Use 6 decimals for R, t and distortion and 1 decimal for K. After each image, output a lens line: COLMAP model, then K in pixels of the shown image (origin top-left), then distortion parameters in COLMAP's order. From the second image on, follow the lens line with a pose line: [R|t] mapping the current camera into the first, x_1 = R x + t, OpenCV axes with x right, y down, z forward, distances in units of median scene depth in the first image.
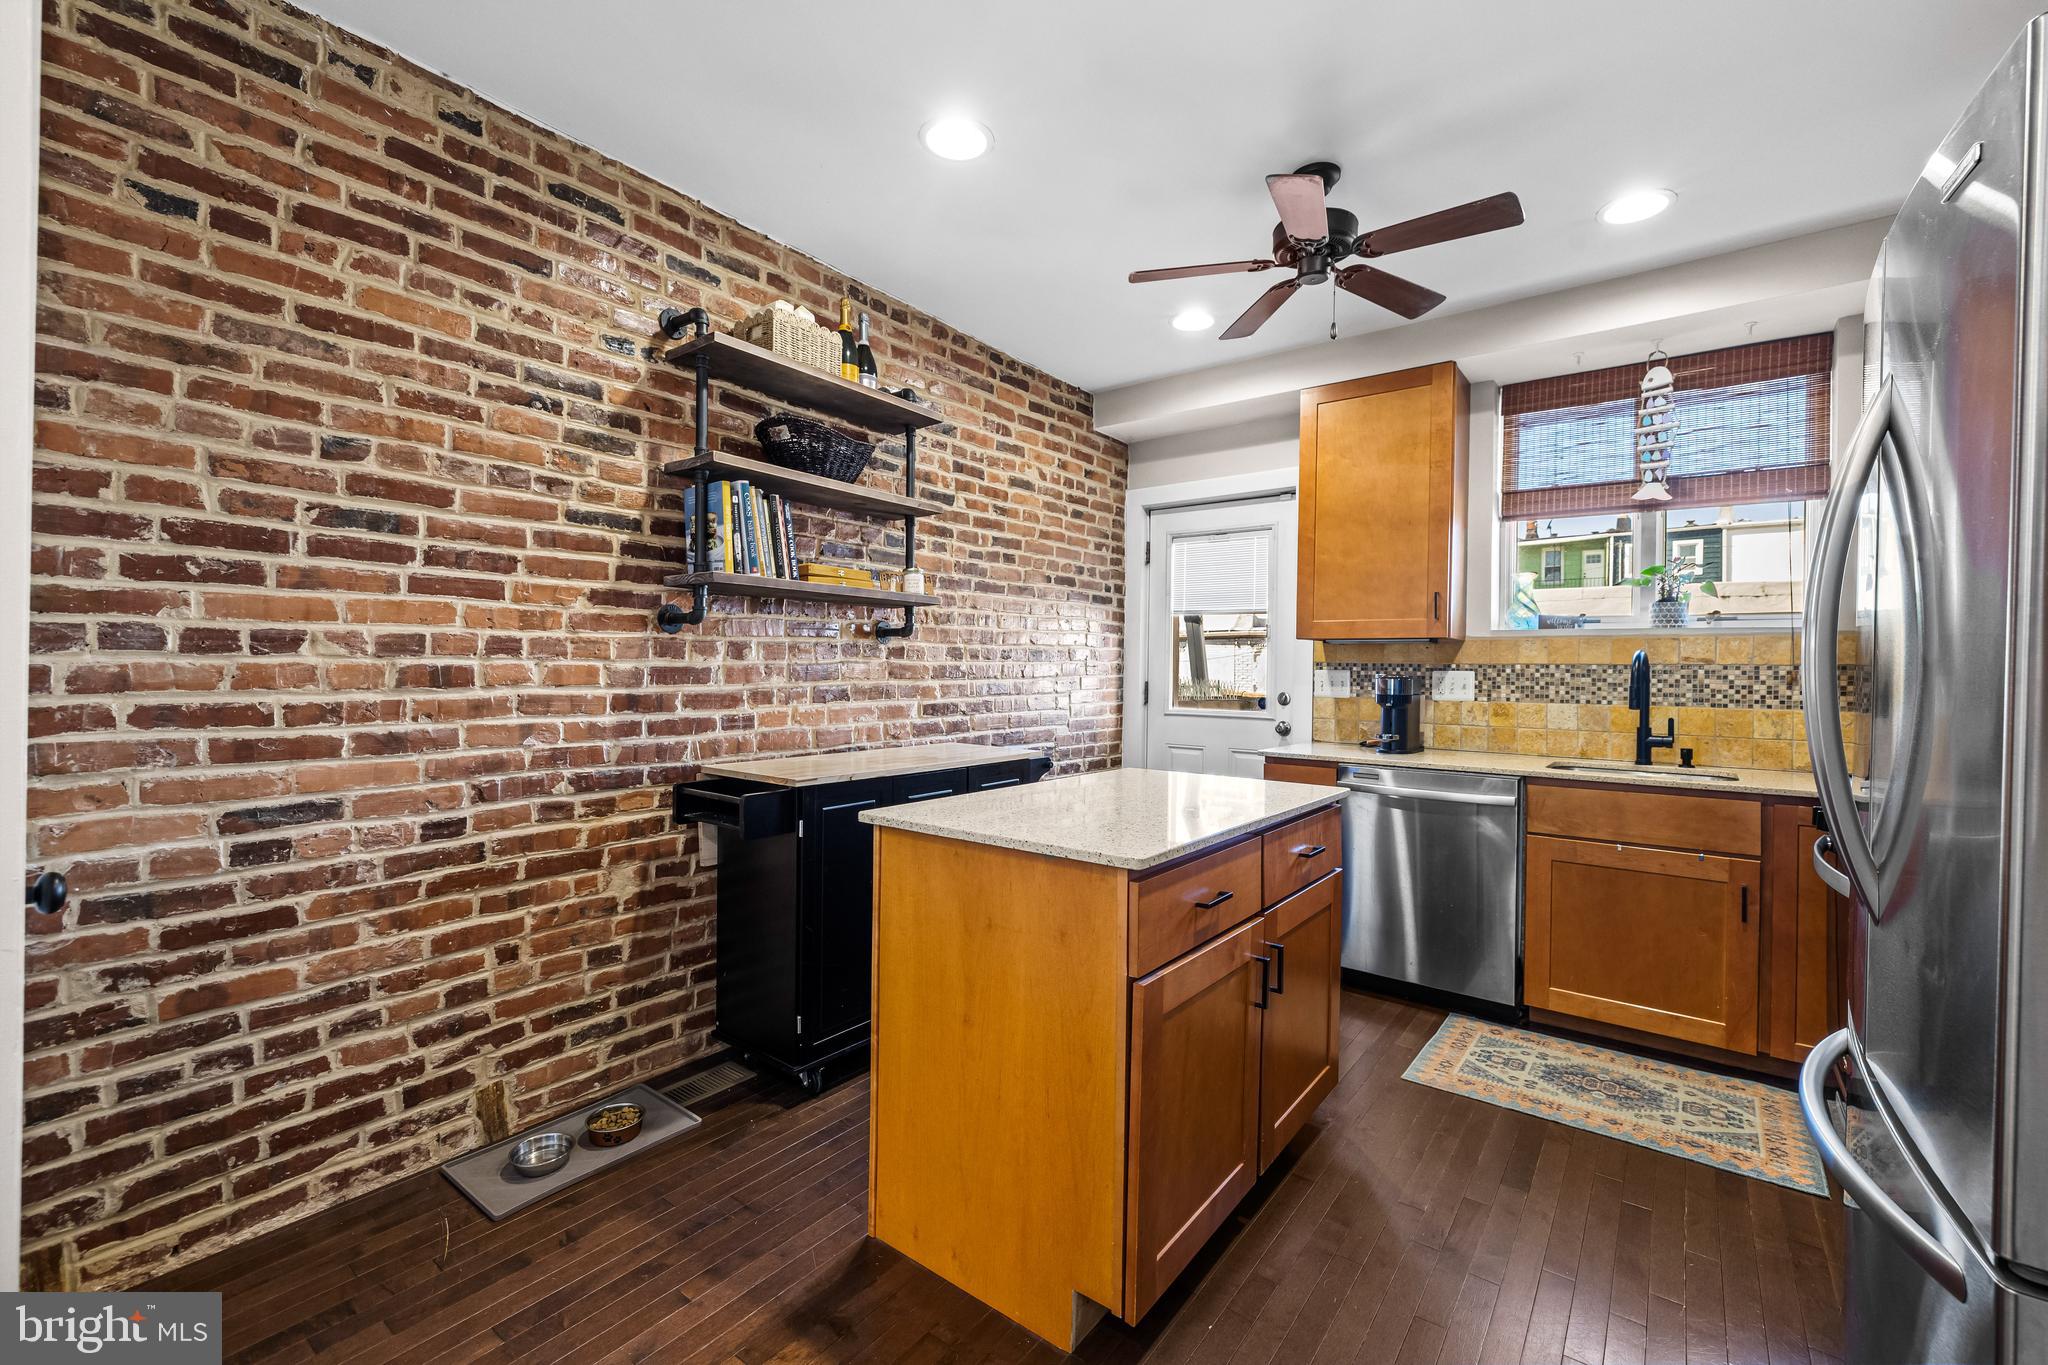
lens RADIAL K [[858.7, 0, 1023.8], [0, 858.7, 675.6], [0, 0, 1]] dist [0.001406, 0.000618]
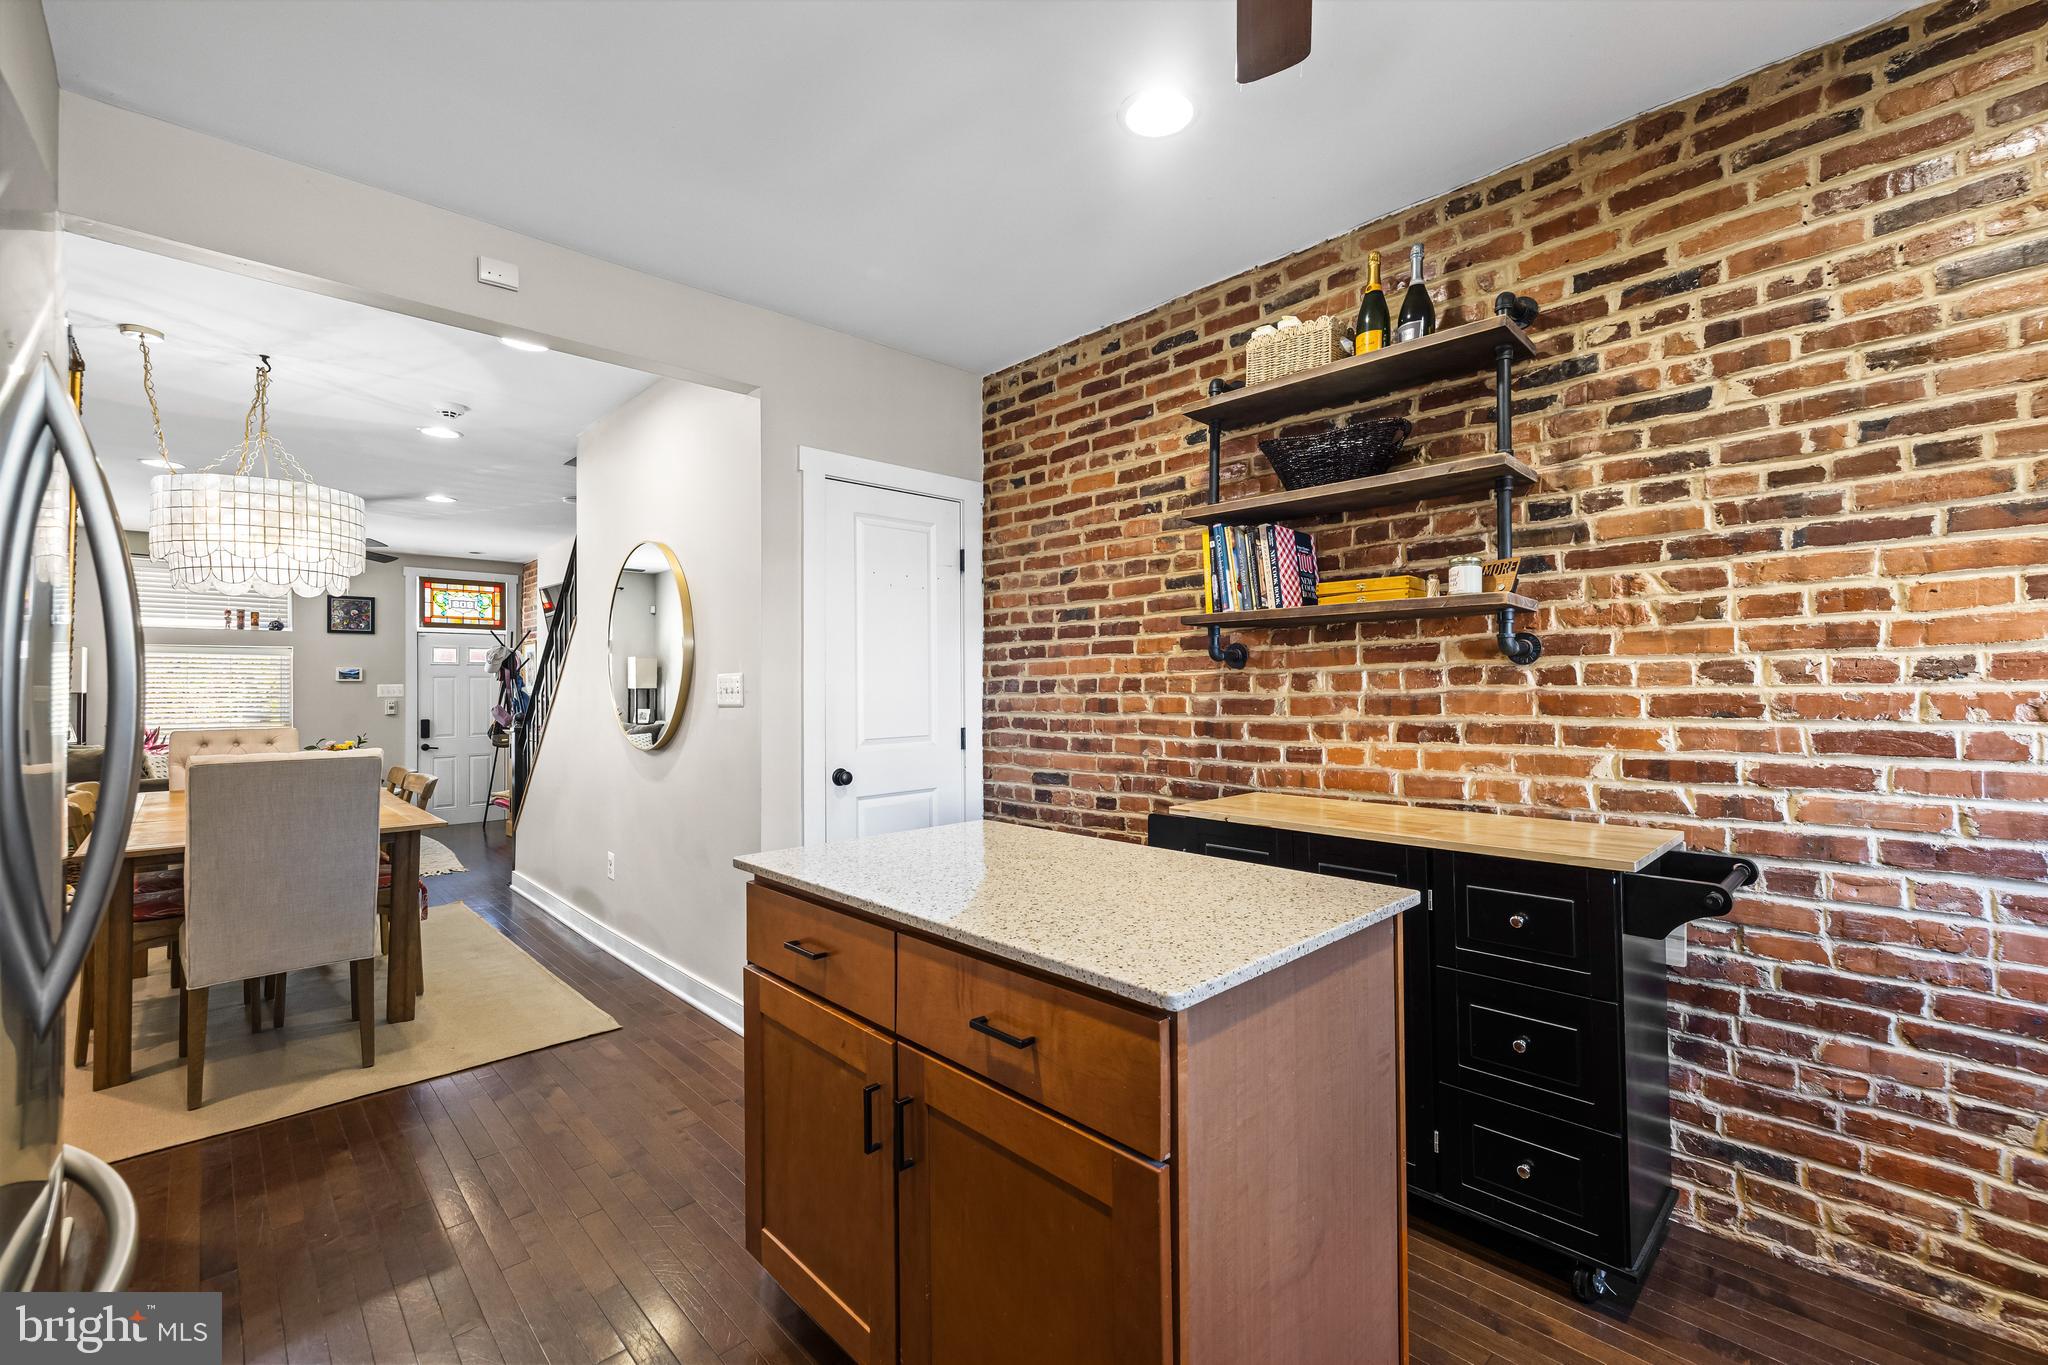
lens RADIAL K [[858.7, 0, 1032.1], [0, 858.7, 675.2], [0, 0, 1]] dist [0.001406, 0.000618]
pose [[-0.146087, -0.024148, -0.988977, 0.616055], [-0.003020, 0.999708, -0.023964, -0.011152], [0.989267, -0.000514, -0.146117, 0.754960]]
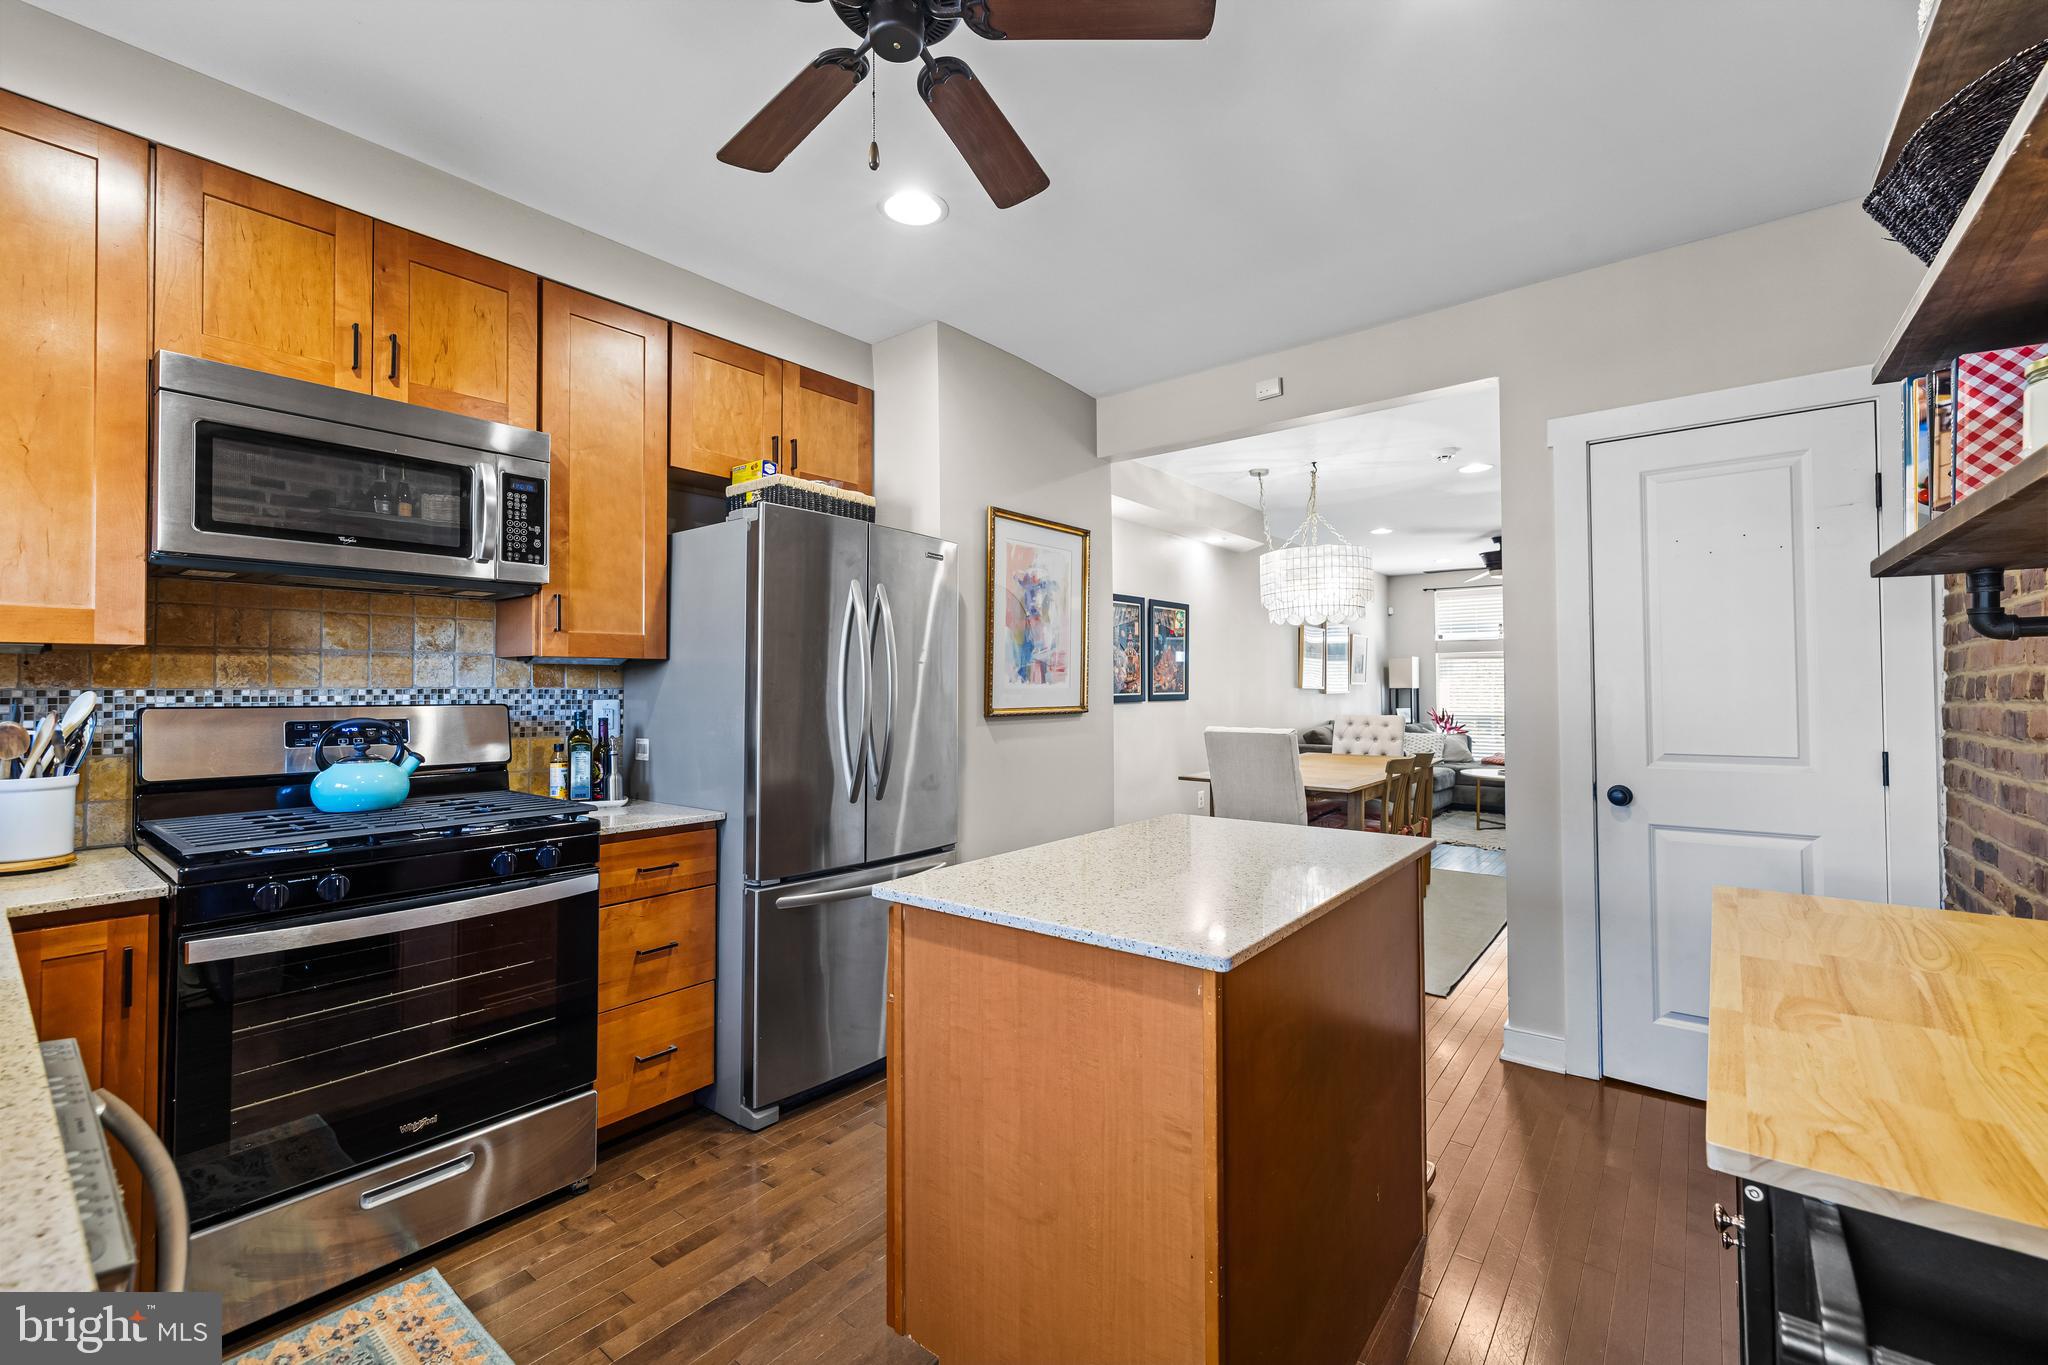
lens RADIAL K [[858.7, 0, 1029.8], [0, 858.7, 673.5], [0, 0, 1]] dist [0.001406, 0.000618]
pose [[-0.999881, -0.009274, 0.012360, 0.187636], [-0.009395, 0.999908, -0.009748, -0.021721], [-0.012268, -0.009863, -0.999876, 1.273448]]
